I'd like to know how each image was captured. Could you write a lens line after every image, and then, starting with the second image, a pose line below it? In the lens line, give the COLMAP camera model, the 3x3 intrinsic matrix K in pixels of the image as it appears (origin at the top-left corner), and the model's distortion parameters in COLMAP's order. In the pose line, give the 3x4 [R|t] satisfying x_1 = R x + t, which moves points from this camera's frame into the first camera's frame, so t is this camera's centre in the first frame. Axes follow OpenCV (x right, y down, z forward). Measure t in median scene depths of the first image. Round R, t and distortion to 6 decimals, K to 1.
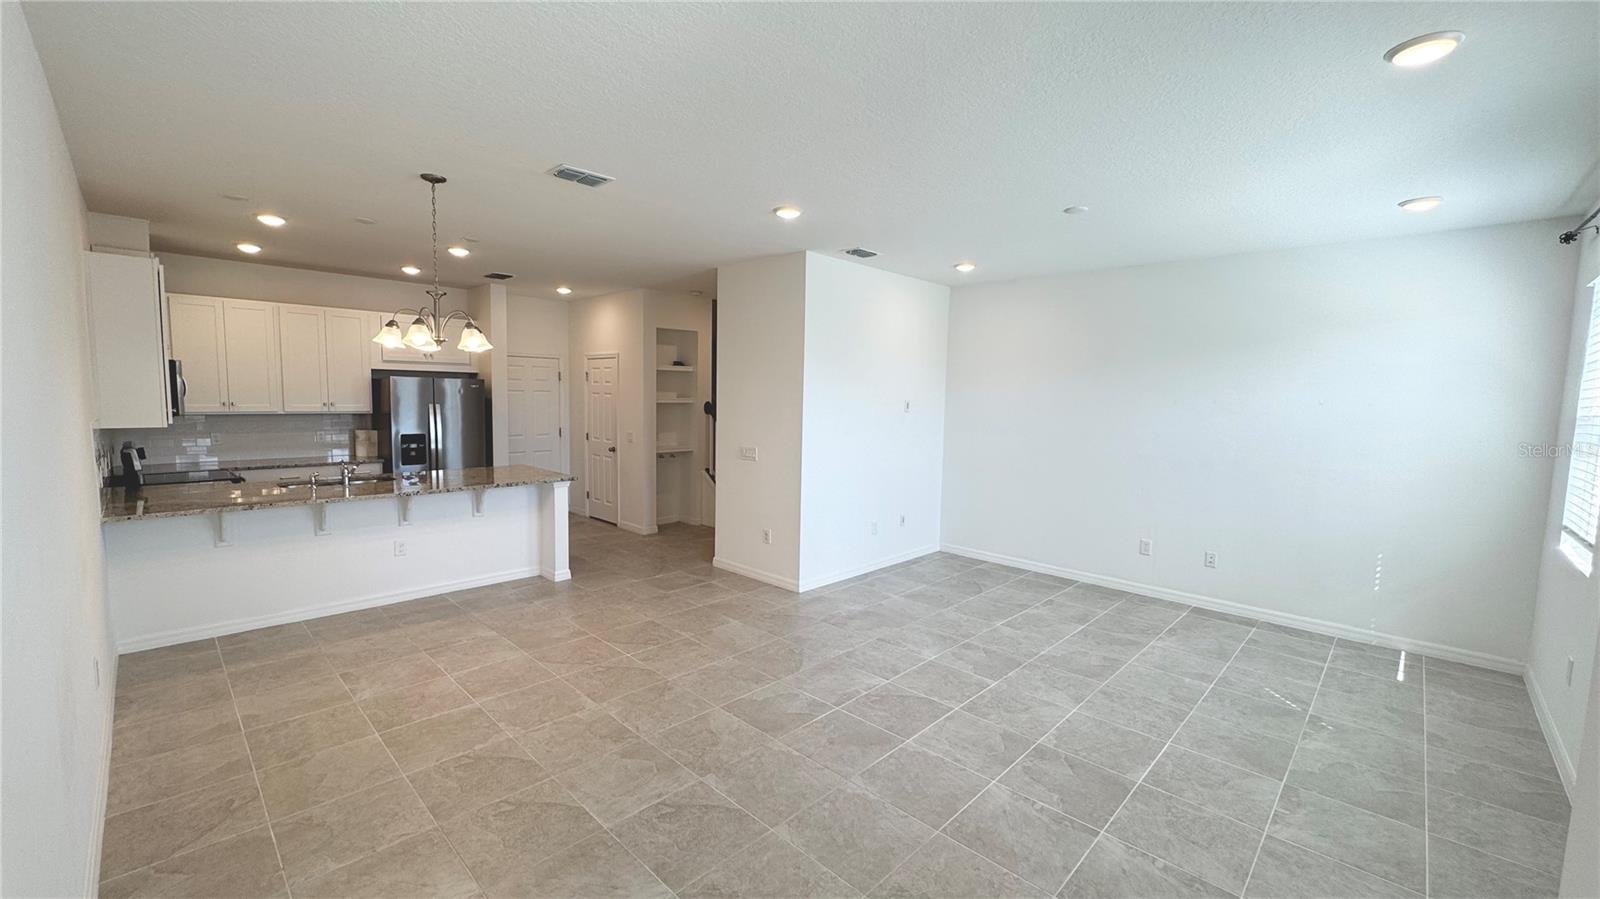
lens RADIAL K [[636.0, 0, 795.3], [0, 636.0, 453.2], [0, 0, 1]] dist [-0.001706, -0.000232]
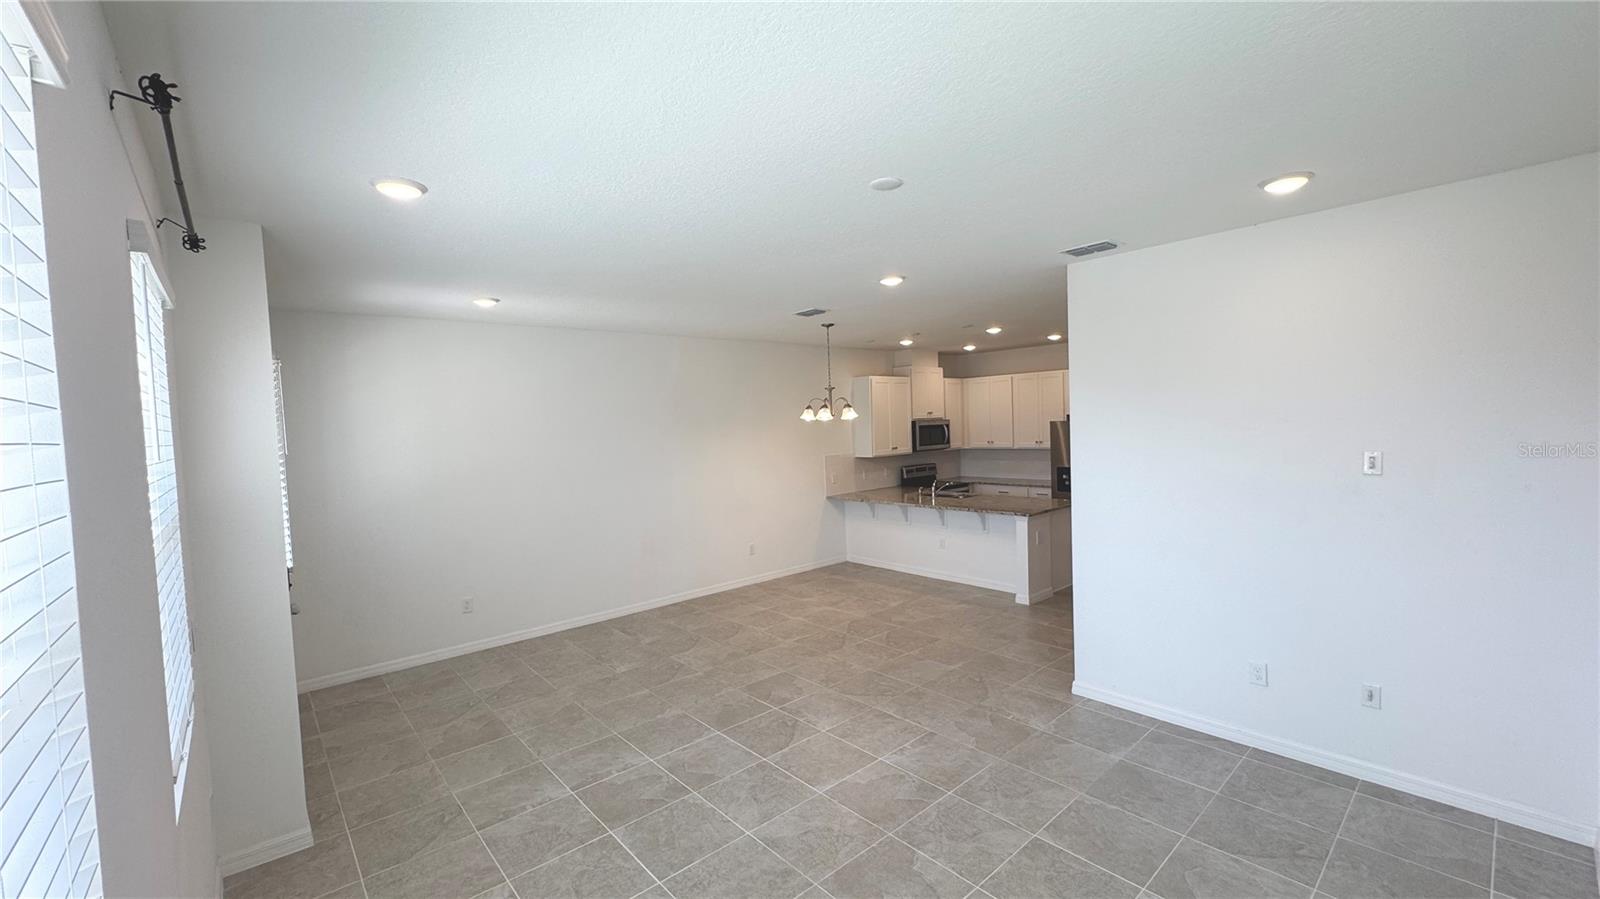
lens RADIAL K [[638.7, 0, 800.0], [0, 638.7, 449.5], [0, 0, 1]] dist [-0.001276, -0.000093]
pose [[-0.073312, 0.023517, -0.997032, 0.880273], [-0.056802, 0.998001, 0.027716, -0.090947], [0.995690, 0.058665, -0.071830, 0.763782]]
